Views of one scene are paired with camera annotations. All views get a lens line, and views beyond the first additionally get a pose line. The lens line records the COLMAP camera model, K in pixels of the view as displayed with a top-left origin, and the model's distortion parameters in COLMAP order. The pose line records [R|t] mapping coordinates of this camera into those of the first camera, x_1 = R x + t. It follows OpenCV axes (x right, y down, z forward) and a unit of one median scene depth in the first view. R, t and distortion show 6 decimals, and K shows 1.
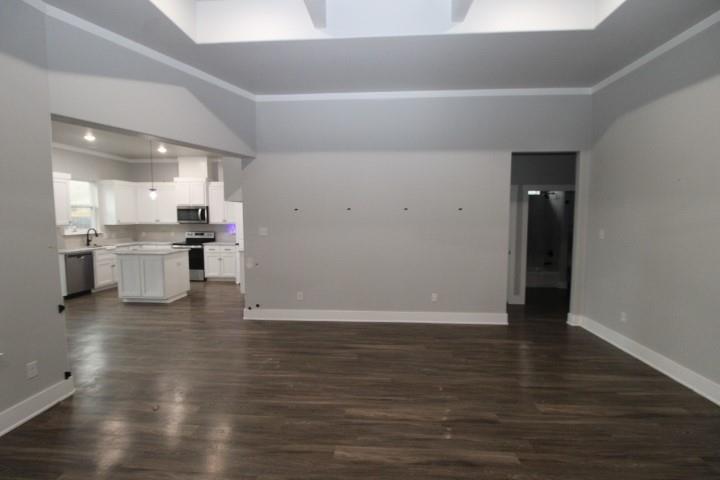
lens RADIAL K [[331.3, 0, 364.5], [0, 331.3, 243.3], [0, 0, 1]] dist [-0.008849, -0.005939]
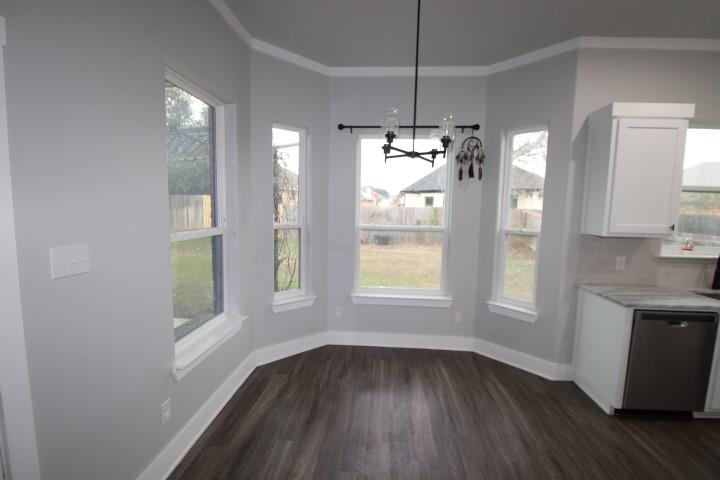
lens RADIAL K [[331.3, 0, 363.4], [0, 331.3, 242.4], [0, 0, 1]] dist [-0.008849, -0.005939]
pose [[-0.011330, 0.103491, -0.994566, -0.409255], [-0.104506, 0.989060, 0.104108, -0.040657], [0.994460, 0.105118, -0.000390, 0.517427]]
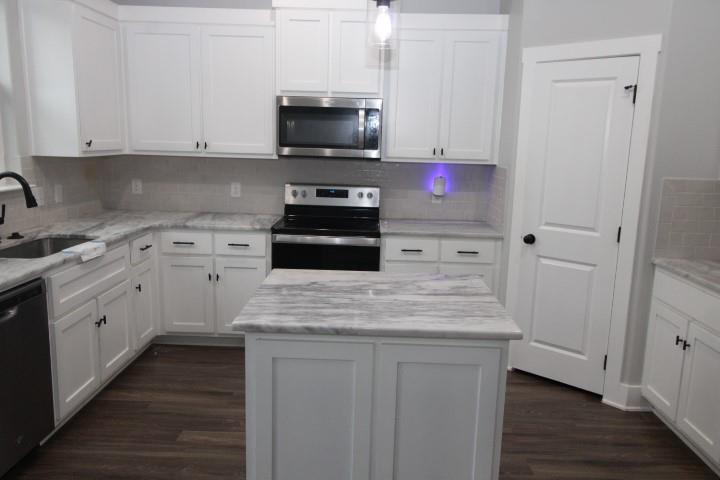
lens RADIAL K [[563.1, 0, 359.6], [0, 563.1, 242.2], [0, 0, 1]] dist [0.006769, -0.001129]
pose [[0.999330, 0.020378, 0.030415, -0.527984], [-0.023298, 0.994819, 0.098960, -0.037501], [-0.028240, -0.099602, 0.994626, 0.514417]]
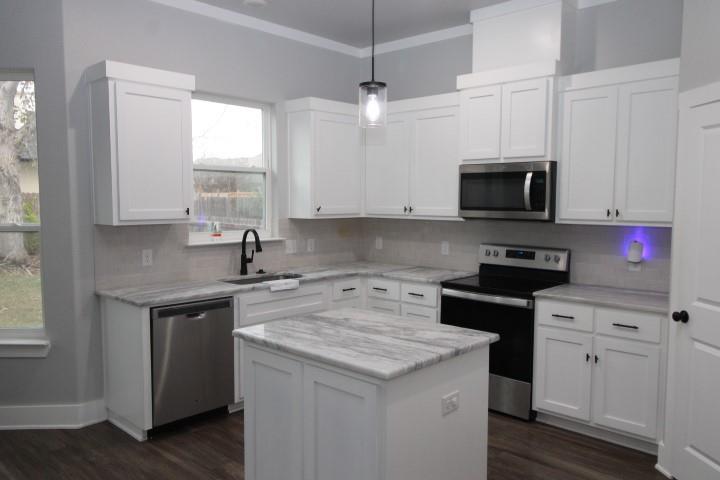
lens RADIAL K [[563.1, 0, 357.7], [0, 563.1, 243.2], [0, 0, 1]] dist [0.006769, -0.001129]
pose [[0.763683, 0.051788, -0.643510, -0.297320], [-0.054788, 0.998380, 0.015328, -0.040960], [0.643262, 0.023550, 0.765284, 0.535614]]
